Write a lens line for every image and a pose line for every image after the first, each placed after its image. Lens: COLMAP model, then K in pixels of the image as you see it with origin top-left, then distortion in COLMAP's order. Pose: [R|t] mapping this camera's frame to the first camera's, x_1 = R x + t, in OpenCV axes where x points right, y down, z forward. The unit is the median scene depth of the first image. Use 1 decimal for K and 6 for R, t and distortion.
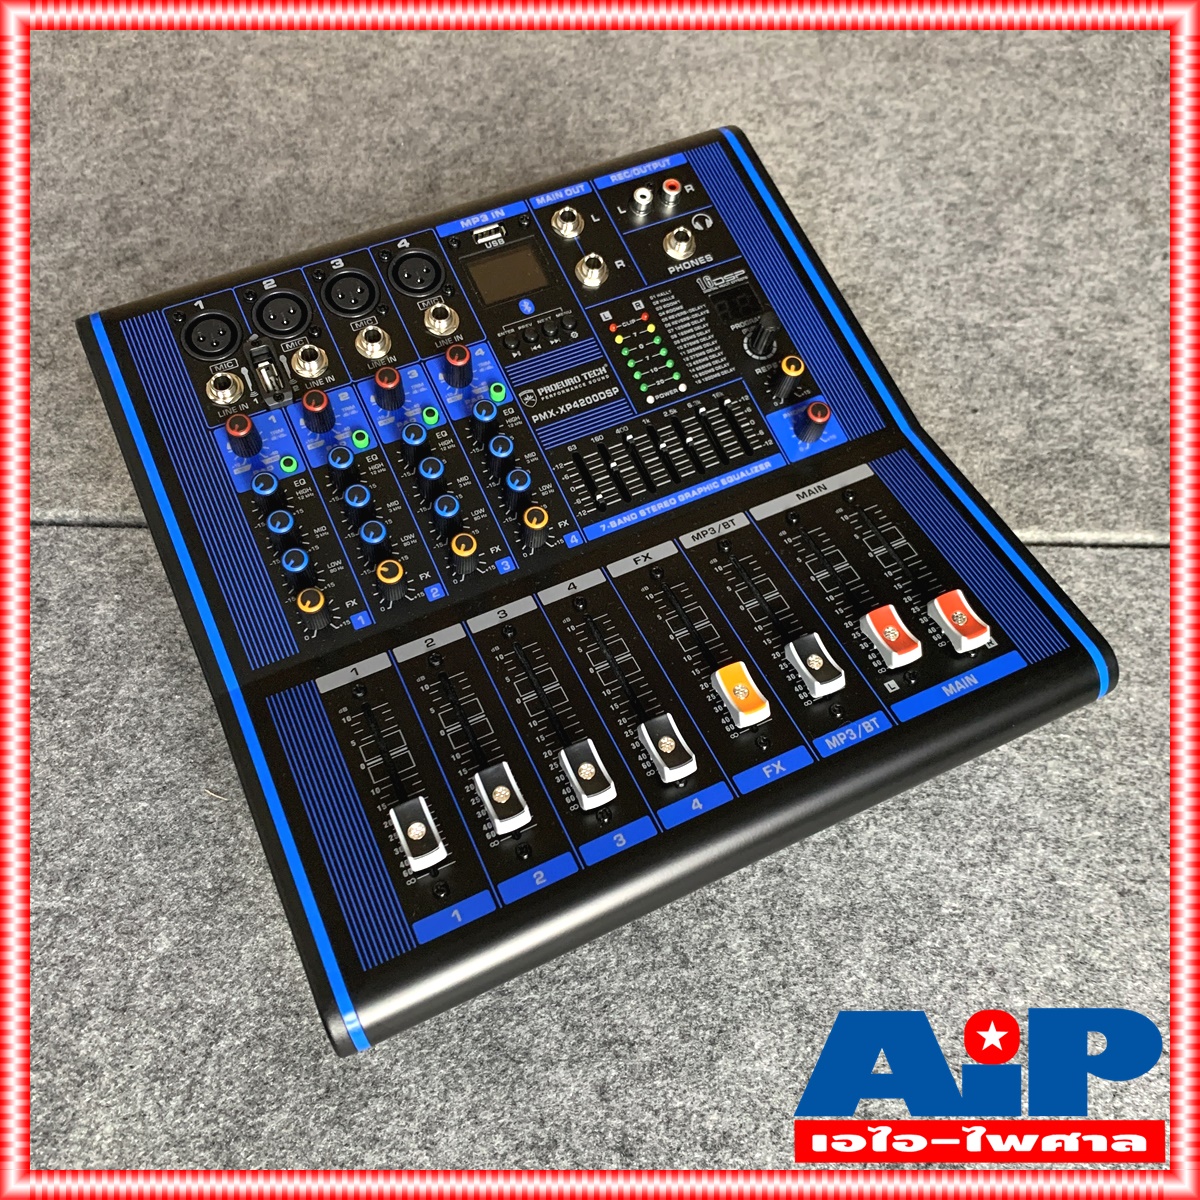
lens RADIAL K [[1140.6, 0, 600.0], [0, 1140.6, 600.0], [0, 0, 1]] dist [0.171479, -0.430262]
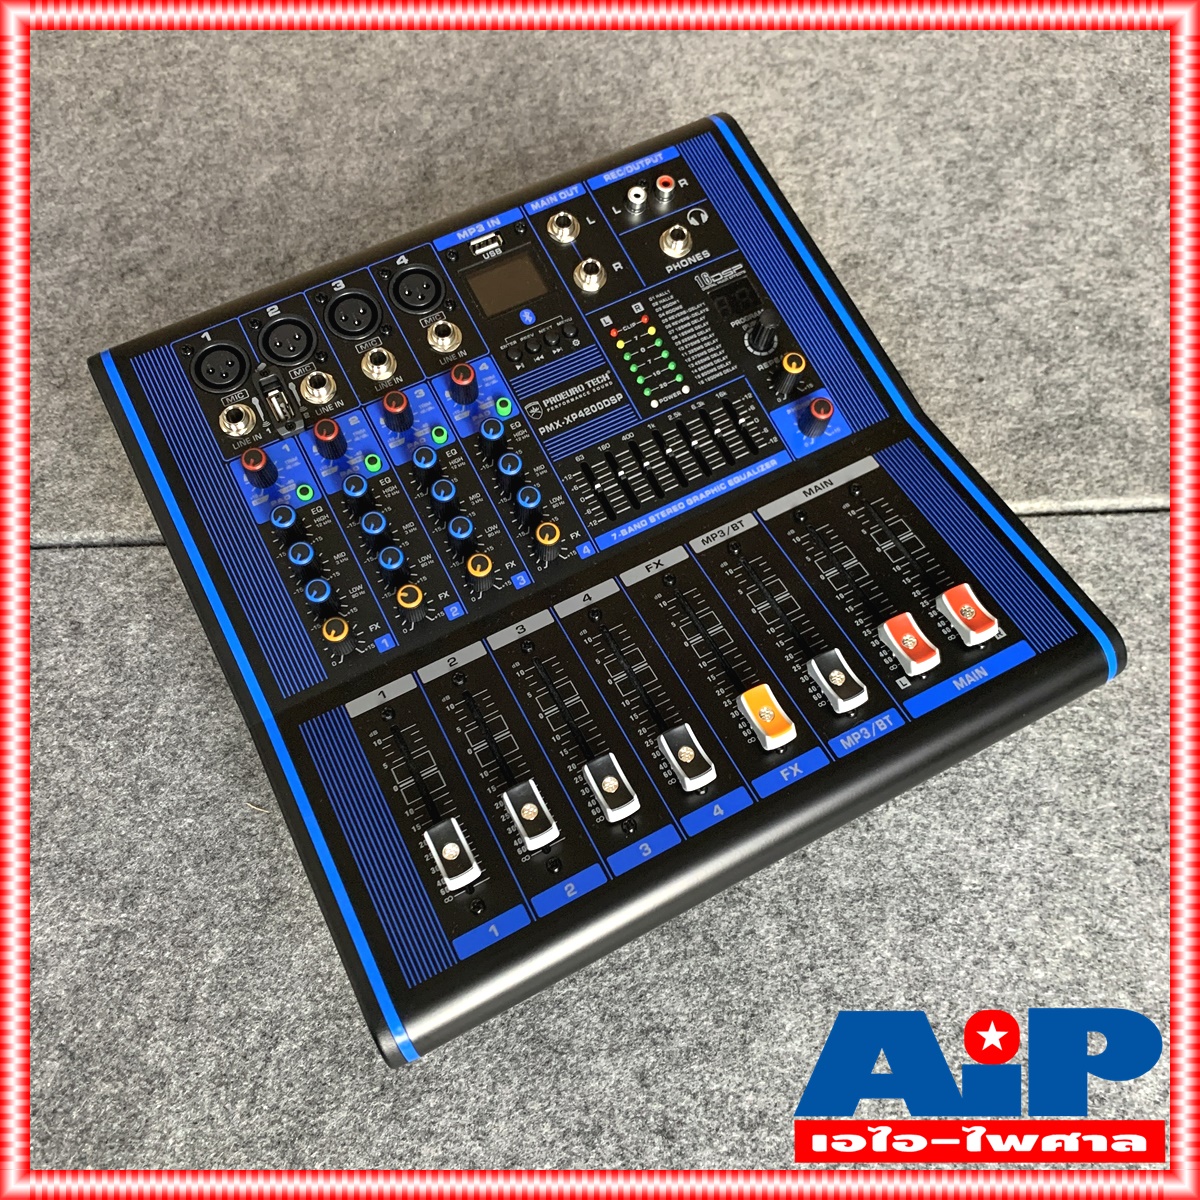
lens RADIAL K [[1140.6, 0, 600.0], [0, 1140.6, 600.0], [0, 0, 1]] dist [0.171479, -0.430262]
pose [[0.998325, -0.053480, -0.022067, 0.009032], [0.054674, 0.996841, 0.057613, -0.063466], [0.018916, -0.058723, 0.998095, -0.021769]]
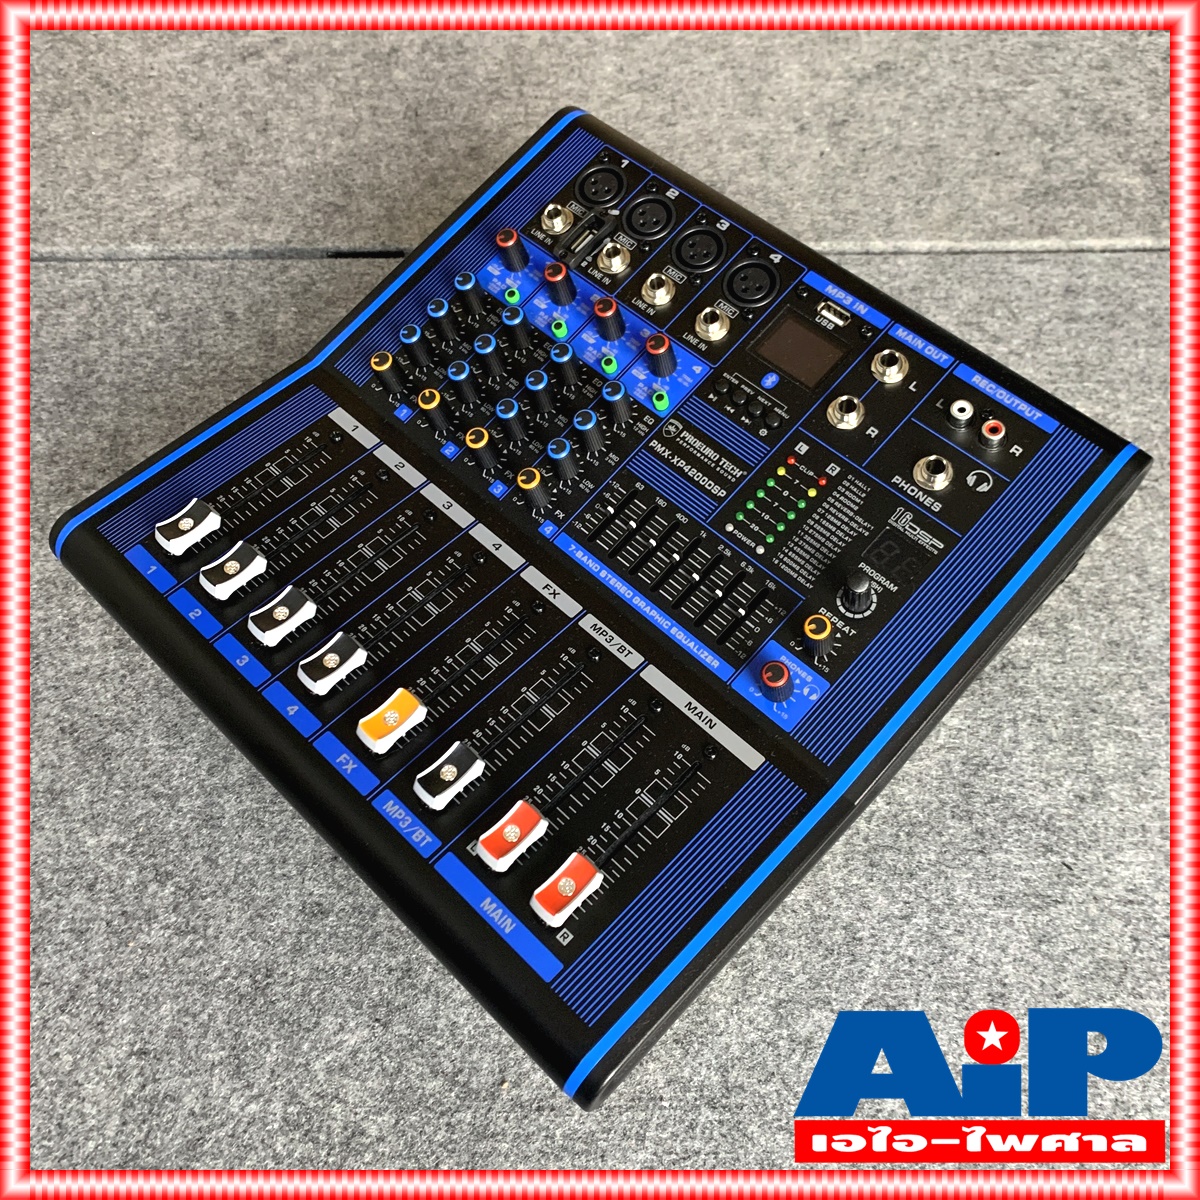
lens RADIAL K [[1140.6, 0, 600.0], [0, 1140.6, 600.0], [0, 0, 1]] dist [0.171479, -0.430262]
pose [[0.346516, 0.793315, -0.500579, 0.523254], [-0.779373, 0.540452, 0.317001, -0.358132], [0.522020, 0.280291, 0.805563, 0.214225]]
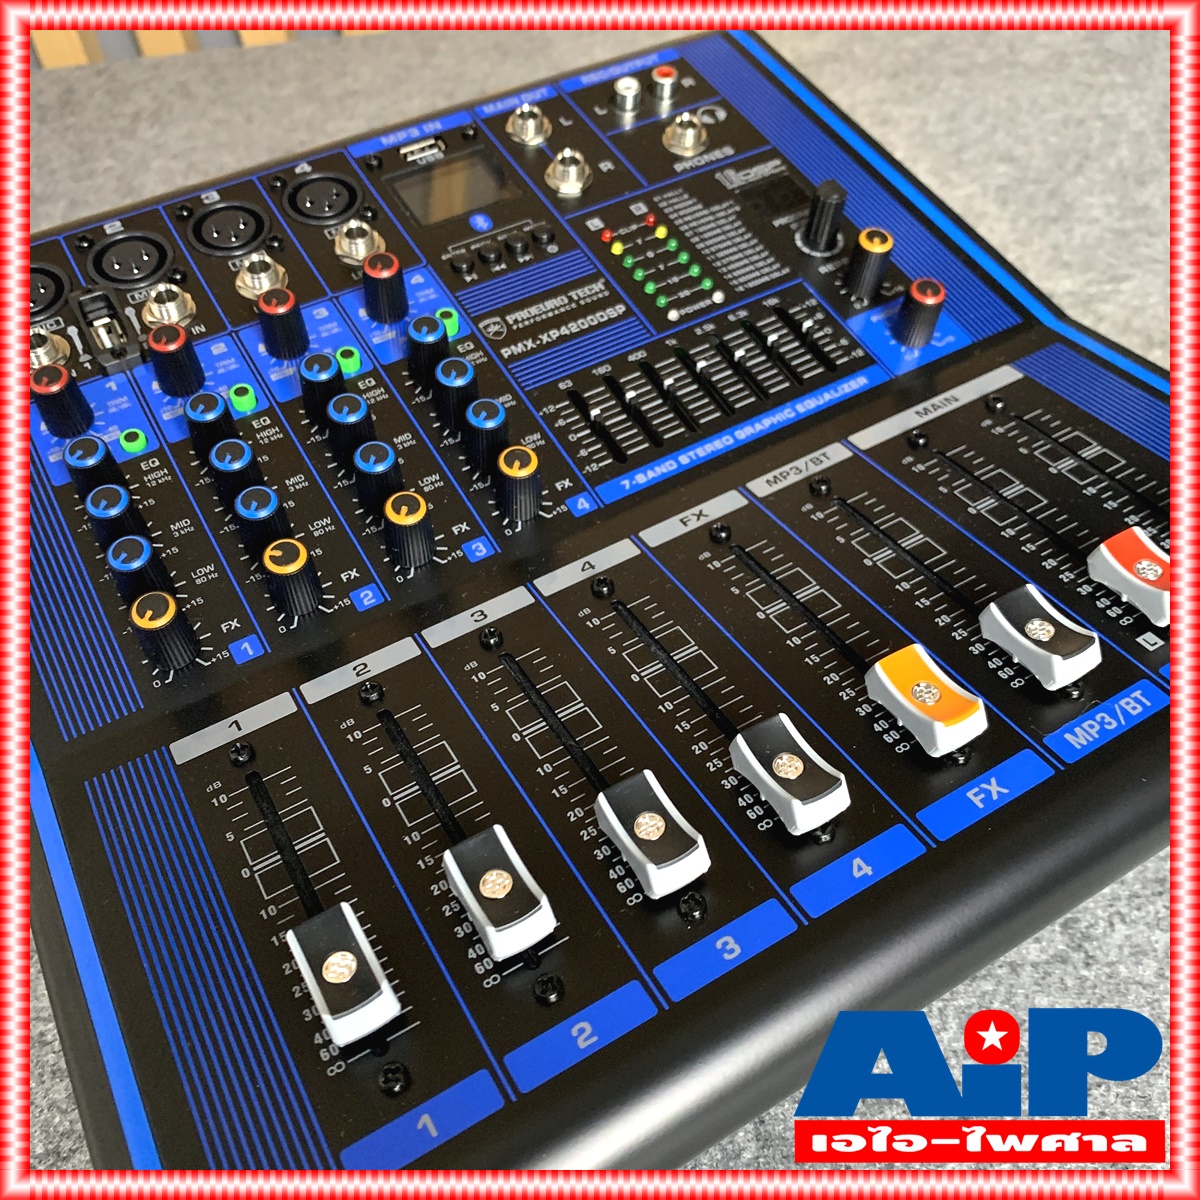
lens RADIAL K [[1178.6, 0, 600.0], [0, 1178.6, 600.0], [0, 0, 1]] dist [0.125979, -0.395158]
pose [[0.993438, -0.114369, 0.000048, -0.018510], [0.111881, 0.971738, -0.207864, 0.130115], [0.023727, 0.206505, 0.978158, 0.350810]]
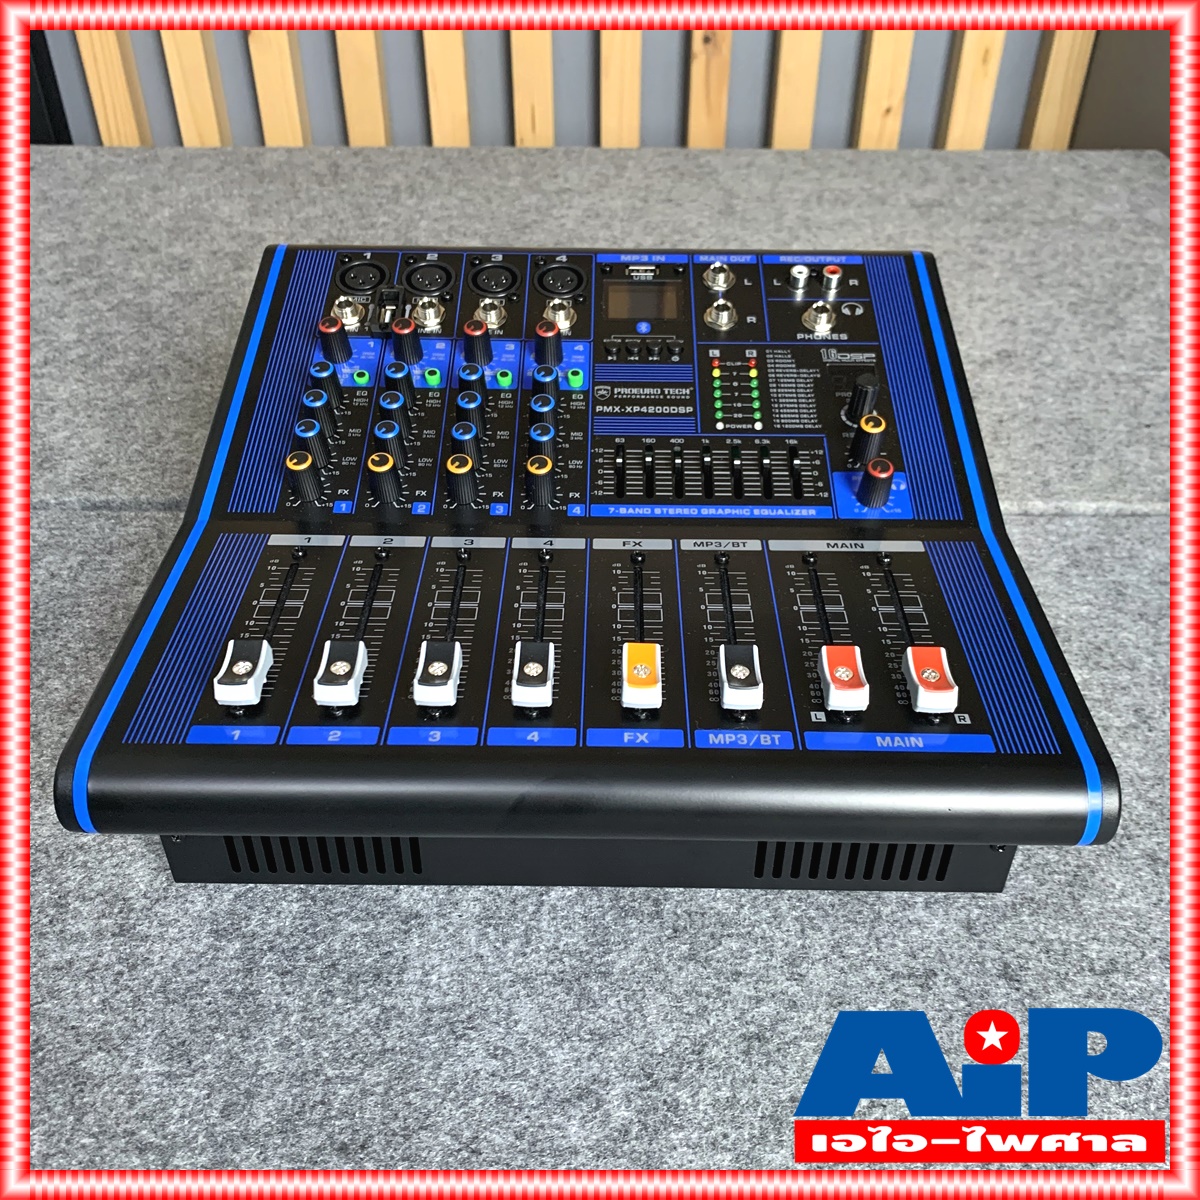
lens RADIAL K [[1163.5, 0, 600.0], [0, 1163.5, 600.0], [0, 0, 1]] dist [0.167407, -0.451841]
pose [[0.896025, 0.276983, -0.347014, 0.335883], [-0.371213, 0.896125, -0.243231, 0.232025], [0.243597, 0.346757, 0.905770, 0.141803]]
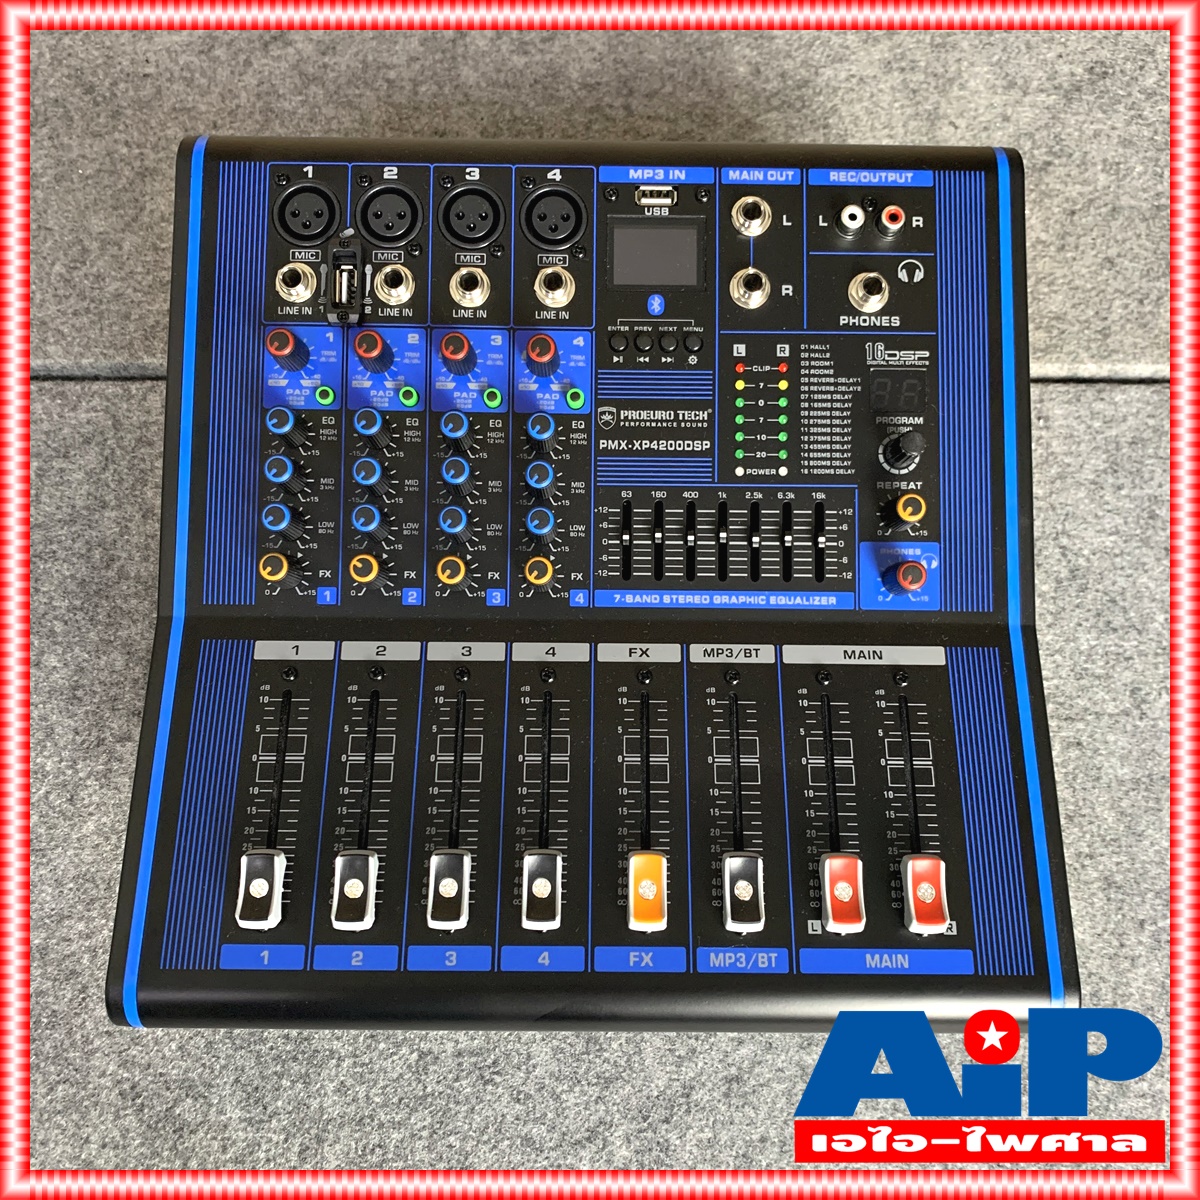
lens RADIAL K [[1166.4, 0, 600.0], [0, 1166.4, 600.0], [0, 0, 1]] dist [0.171453, -0.499201]
pose [[0.898246, 0.417569, -0.137079, 0.110275], [-0.370671, 0.887370, 0.274184, -0.291503], [0.236131, -0.195474, 0.951857, 0.133986]]
